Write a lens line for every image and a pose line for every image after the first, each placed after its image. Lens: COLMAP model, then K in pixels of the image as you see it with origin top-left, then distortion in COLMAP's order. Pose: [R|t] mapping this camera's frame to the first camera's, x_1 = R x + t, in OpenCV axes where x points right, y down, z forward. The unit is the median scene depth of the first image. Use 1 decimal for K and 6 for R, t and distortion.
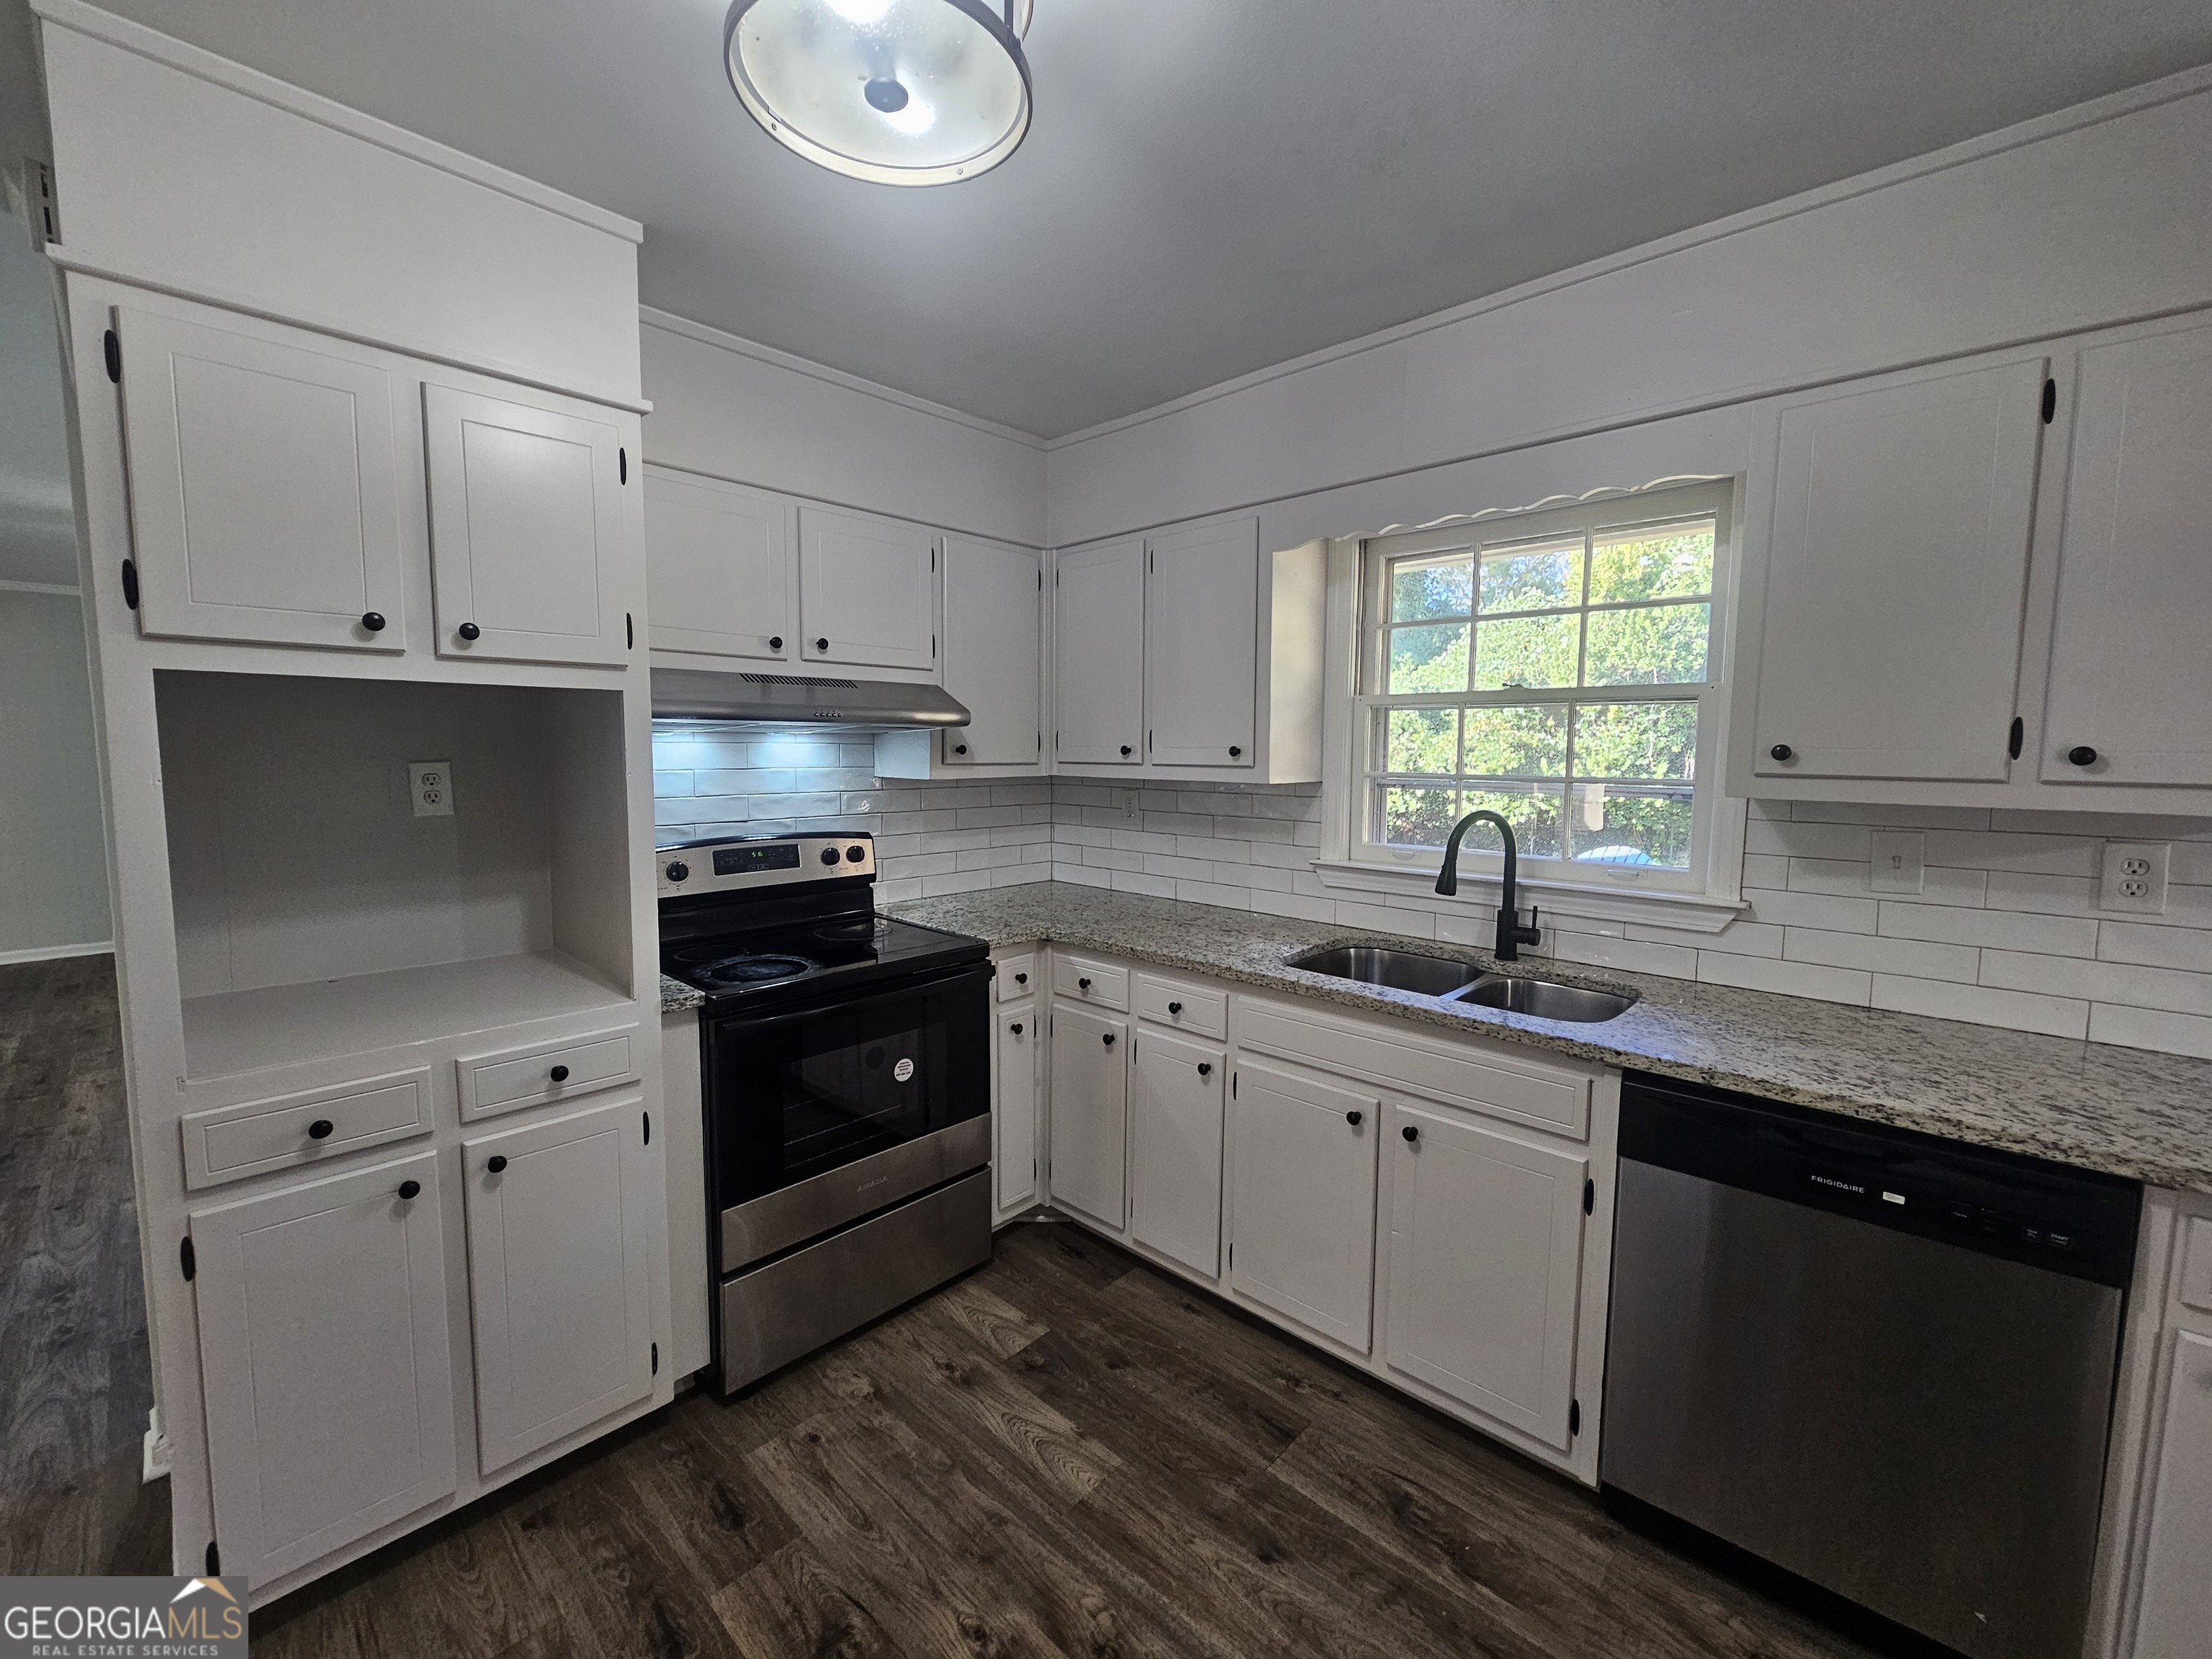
lens RADIAL K [[906.2, 0, 1103.4], [0, 906.2, 824.1], [0, 0, 1]] dist [-0.003669, 0.001071]
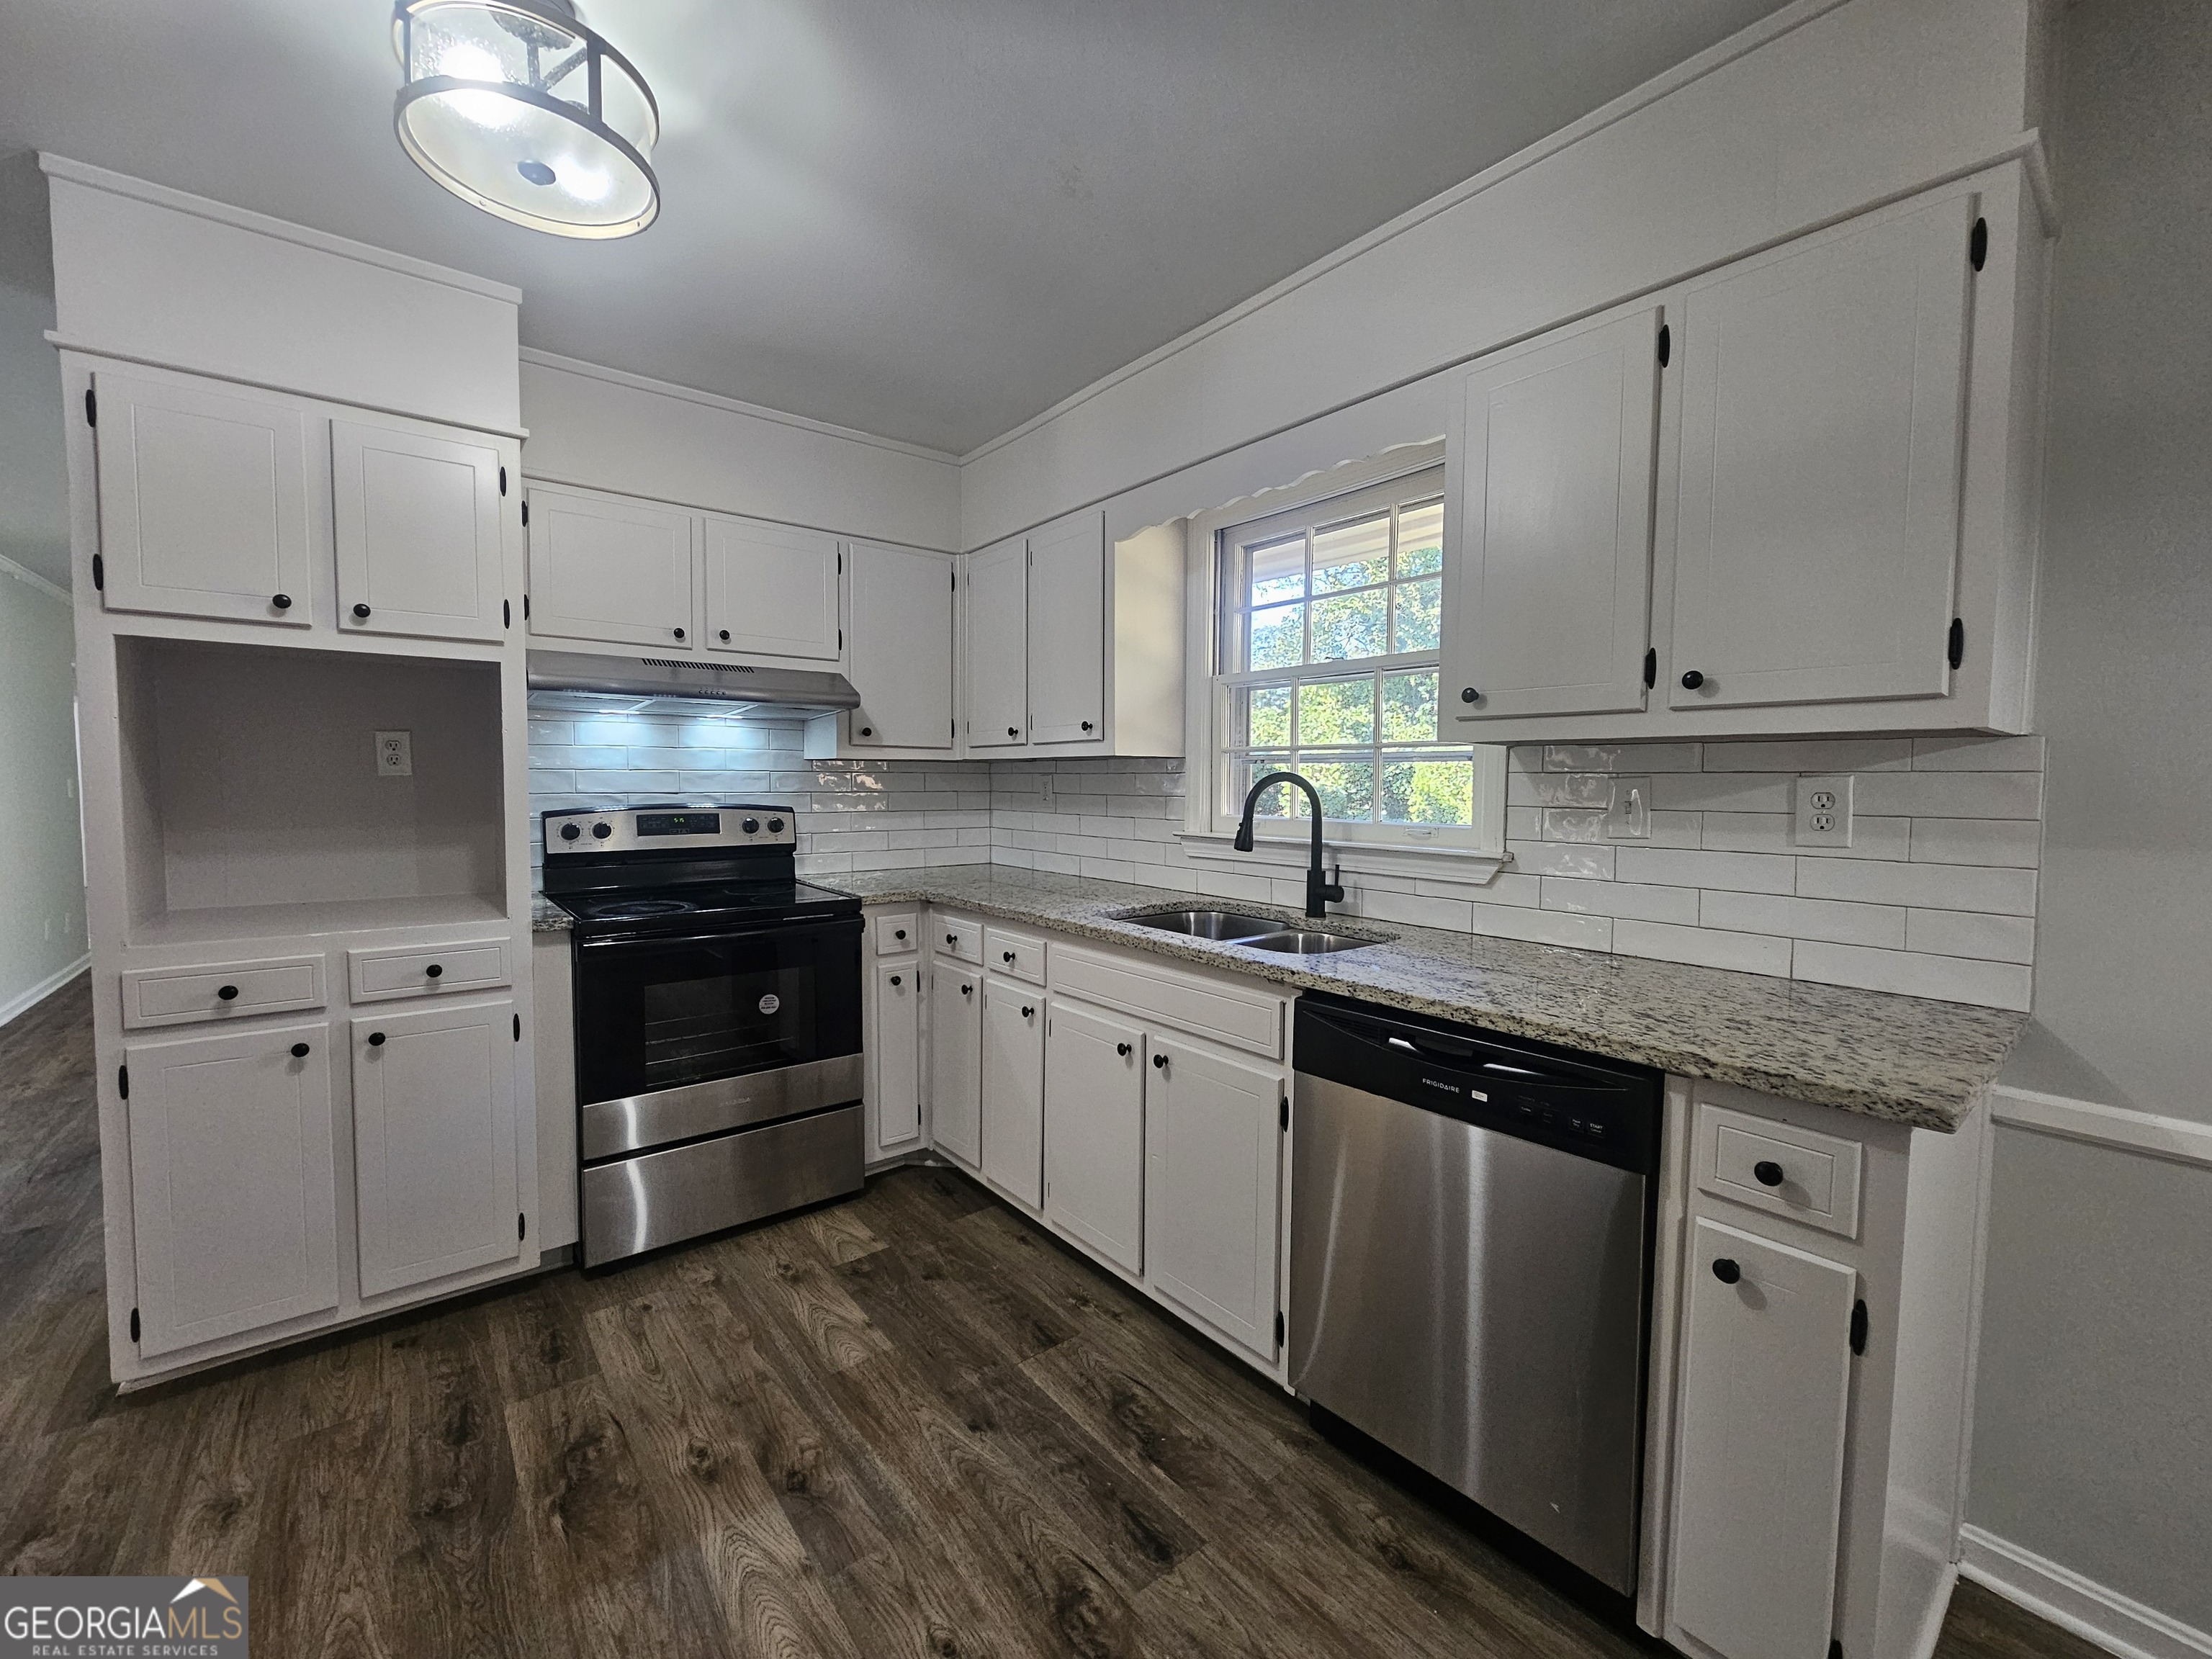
lens RADIAL K [[906.2, 0, 1103.5], [0, 906.2, 824.0], [0, 0, 1]] dist [-0.003669, 0.001071]
pose [[0.990038, 0.005413, -0.140700, 0.443016], [-0.010778, 0.999242, -0.037395, 0.106612], [0.140391, 0.038539, 0.989346, -0.087763]]
